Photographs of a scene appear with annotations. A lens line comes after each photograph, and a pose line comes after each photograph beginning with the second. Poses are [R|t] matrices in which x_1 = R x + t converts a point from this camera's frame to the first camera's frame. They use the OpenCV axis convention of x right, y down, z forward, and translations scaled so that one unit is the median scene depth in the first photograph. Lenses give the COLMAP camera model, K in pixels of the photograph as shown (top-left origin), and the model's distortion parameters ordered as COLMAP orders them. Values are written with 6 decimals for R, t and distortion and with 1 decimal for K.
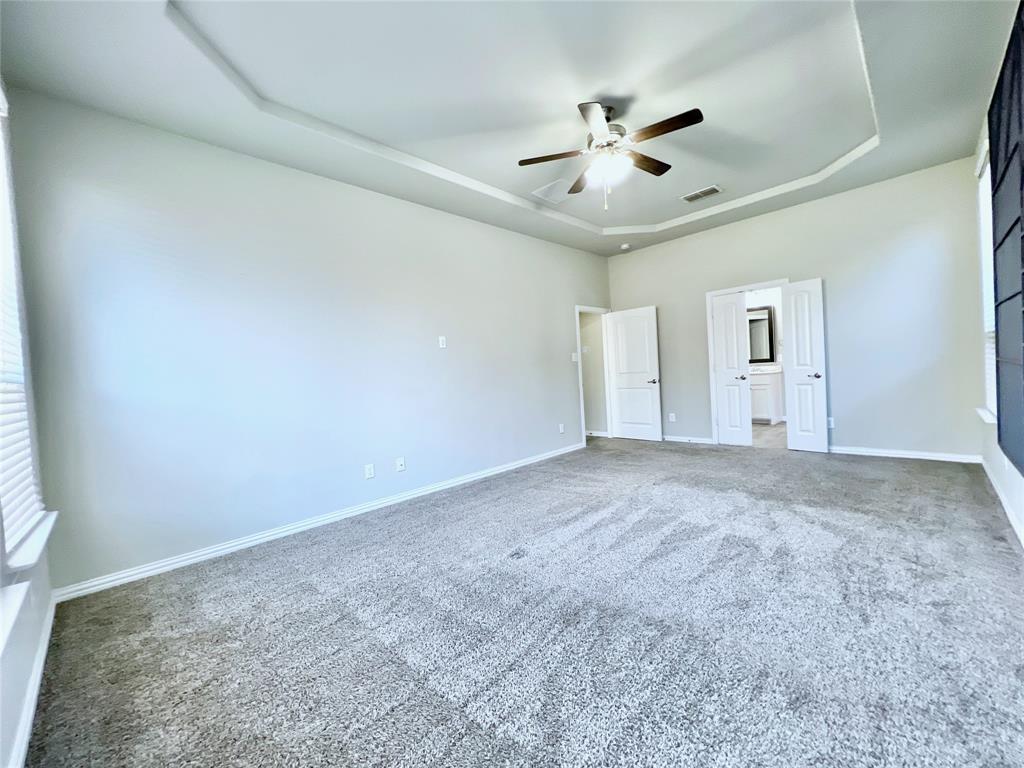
lens RADIAL K [[408.9, 0, 507.3], [0, 408.9, 387.9], [0, 0, 1]] dist [-0.000885, -0.000502]
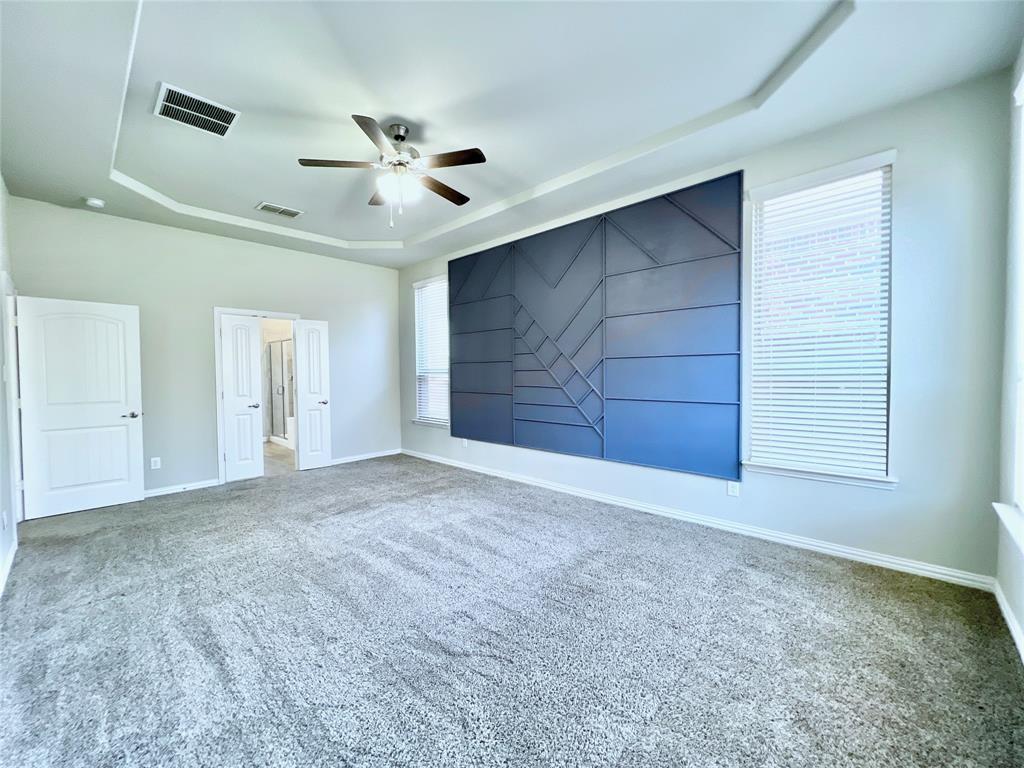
lens RADIAL K [[408.9, 0, 513.0], [0, 408.9, 378.9], [0, 0, 1]] dist [-0.000885, -0.000502]
pose [[-0.034366, 0.048927, 0.998211, -0.481808], [0.051293, 0.997571, -0.047130, -0.015048], [-0.998092, 0.049582, -0.036792, 0.538878]]
